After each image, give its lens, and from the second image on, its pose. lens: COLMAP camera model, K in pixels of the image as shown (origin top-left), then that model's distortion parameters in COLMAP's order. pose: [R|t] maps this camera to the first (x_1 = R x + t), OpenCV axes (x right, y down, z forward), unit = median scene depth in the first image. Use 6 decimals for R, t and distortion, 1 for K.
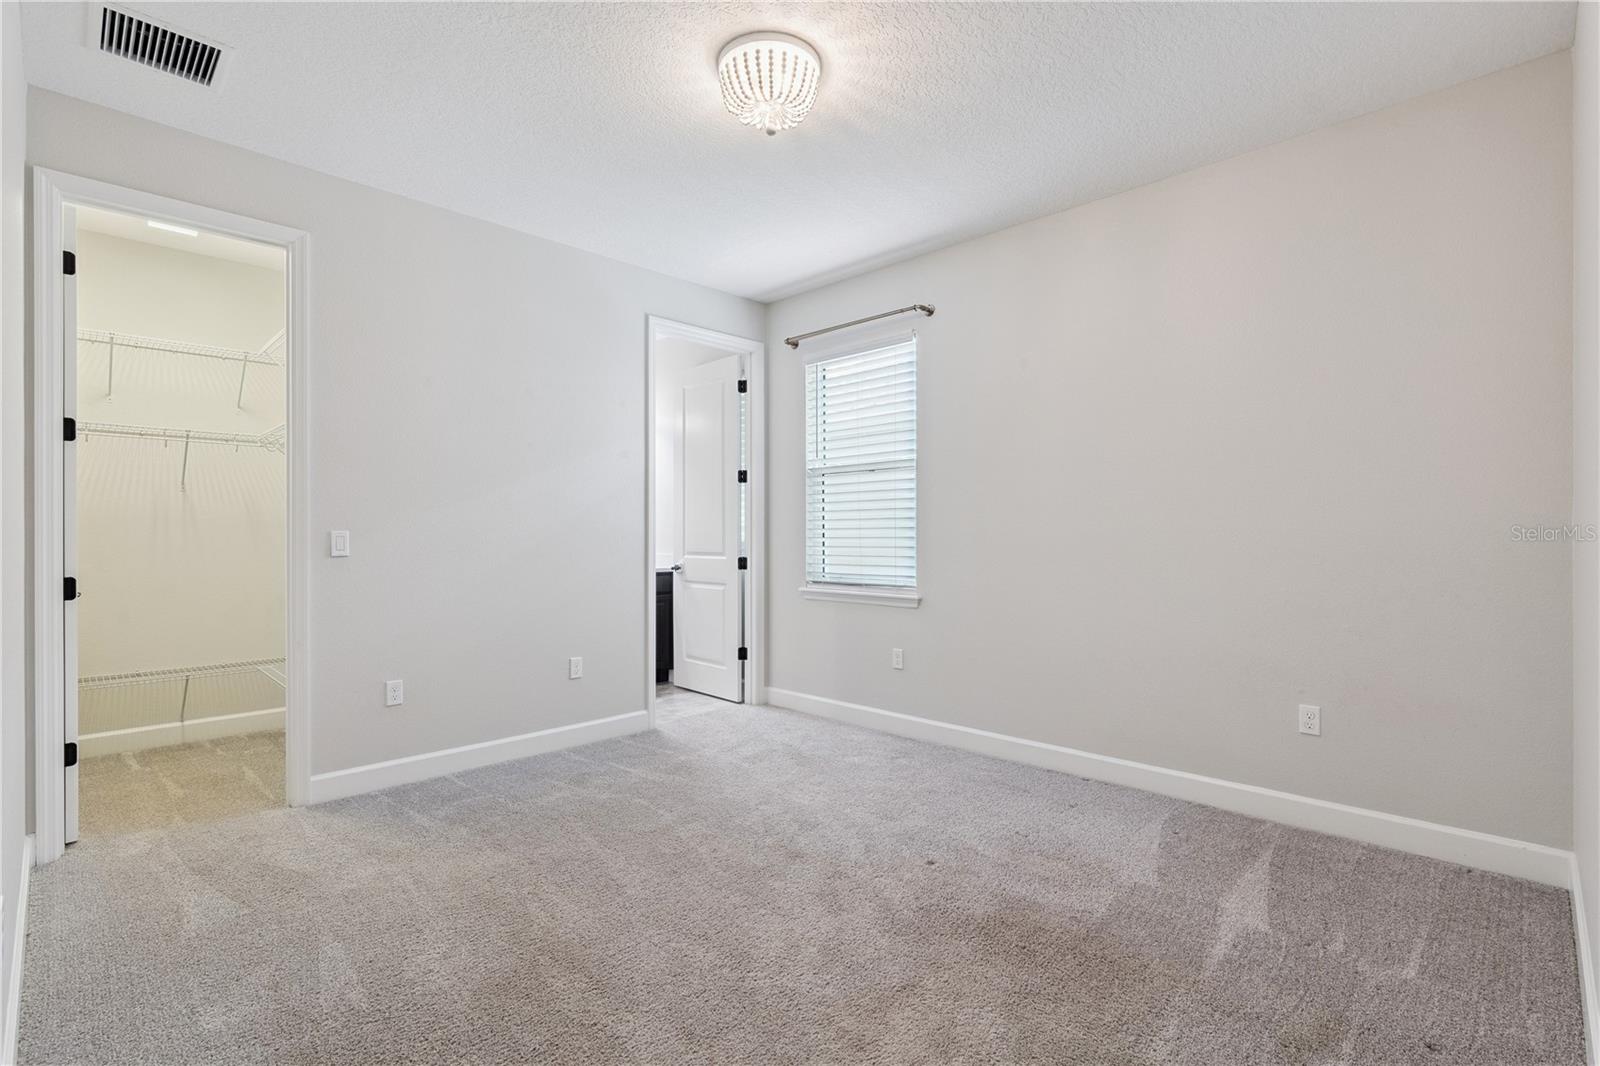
lens RADIAL K [[743.7, 0, 800.0], [0, 743.7, 533.0], [0, 0, 1]] dist [-0.021274, 0.005152]
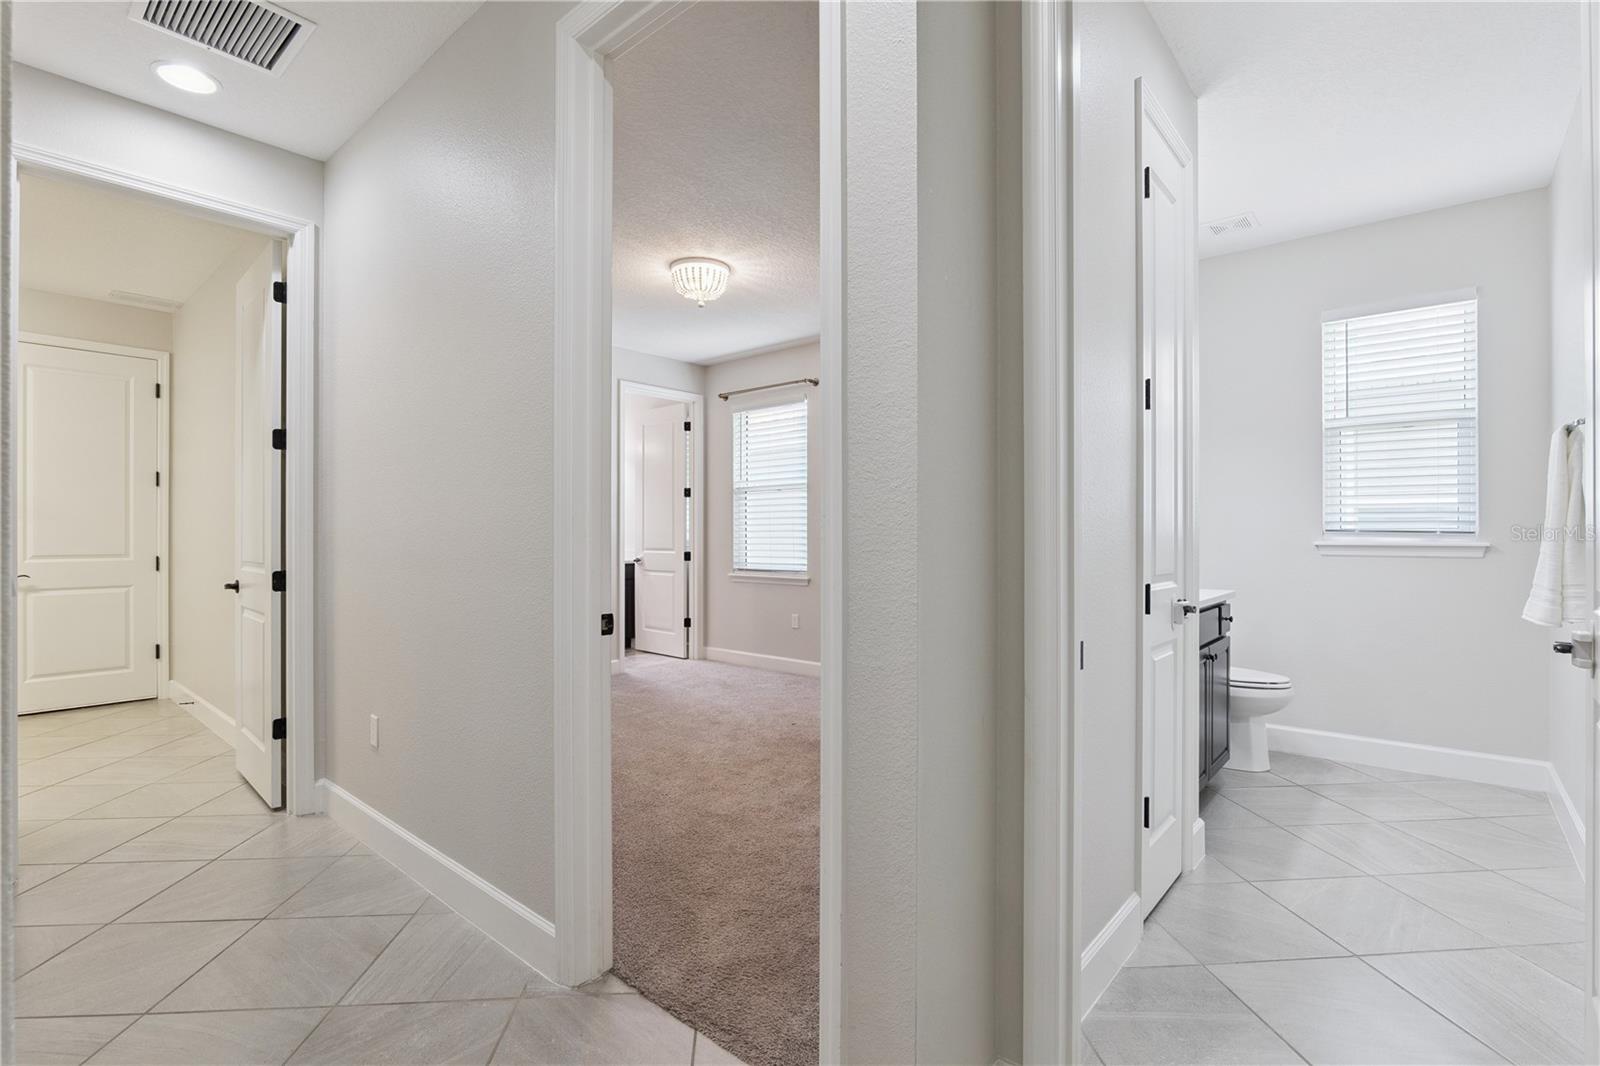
lens RADIAL K [[743.7, 0, 800.0], [0, 743.7, 533.0], [0, 0, 1]] dist [-0.021274, 0.005152]
pose [[0.997809, 0.001101, 0.066144, 0.040680], [-0.001060, 0.999999, -0.000652, -0.001431], [-0.066145, 0.000580, 0.997810, -0.396321]]
